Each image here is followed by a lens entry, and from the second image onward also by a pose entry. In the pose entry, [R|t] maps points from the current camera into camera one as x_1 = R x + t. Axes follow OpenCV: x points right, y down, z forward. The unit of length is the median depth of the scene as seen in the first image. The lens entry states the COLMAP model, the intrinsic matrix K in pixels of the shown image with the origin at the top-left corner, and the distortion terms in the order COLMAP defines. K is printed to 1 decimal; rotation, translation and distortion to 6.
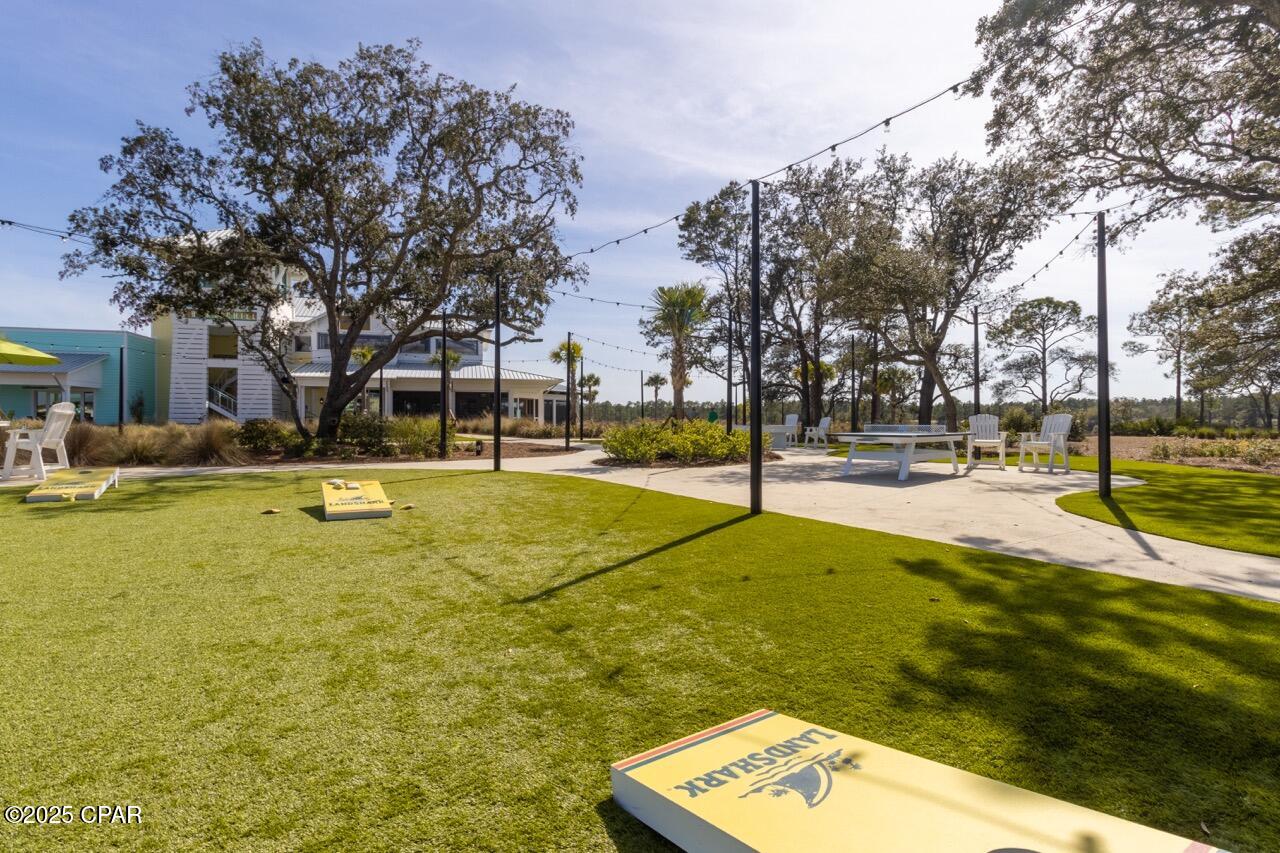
lens RADIAL K [[601.8, 0, 644.3], [0, 601.8, 417.8], [0, 0, 1]] dist [-0.000117, 0.000024]
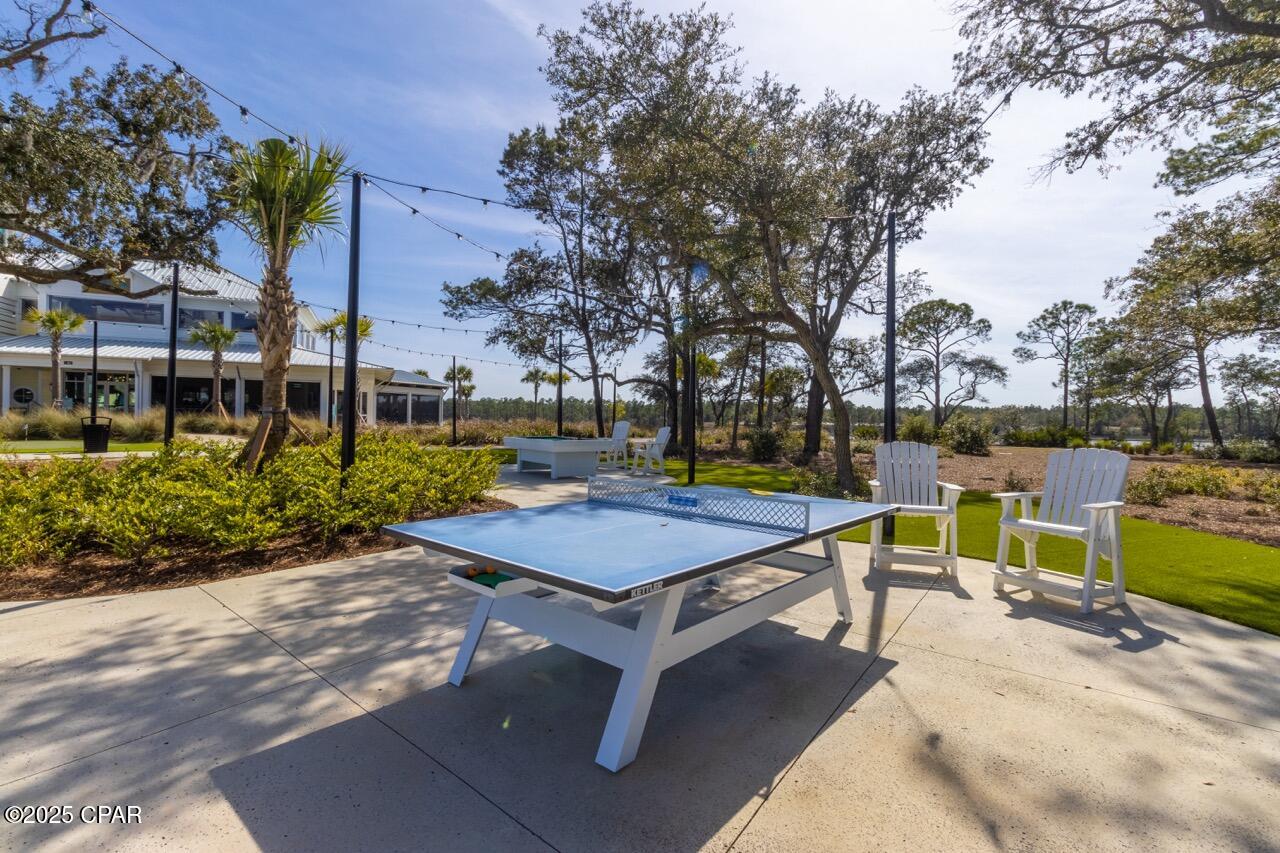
lens RADIAL K [[603.4, 0, 637.5], [0, 603.4, 403.6], [0, 0, 1]] dist [-0.001503, -0.000413]
pose [[0.989919, 0.022429, 0.139845, 0.109333], [-0.019585, 0.999573, -0.021683, -0.007288], [-0.140272, 0.018726, 0.989936, 0.214096]]
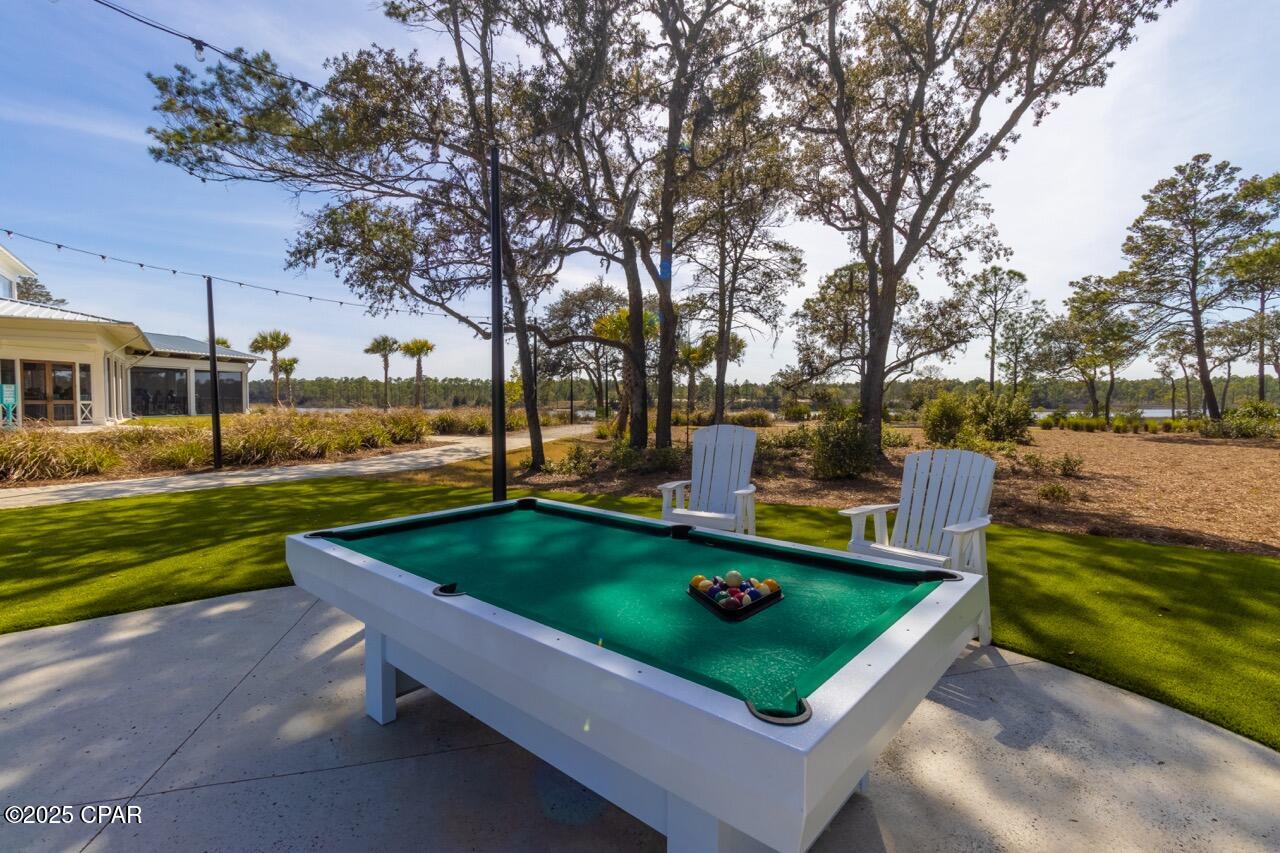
lens RADIAL K [[601.8, 0, 644.3], [0, 601.8, 417.8], [0, 0, 1]] dist [-0.000117, 0.000024]
pose [[0.927211, -0.007656, 0.374461, 0.089854], [-0.005892, 0.999369, 0.035022, -0.010379], [-0.374493, -0.034679, 0.926581, 0.568504]]
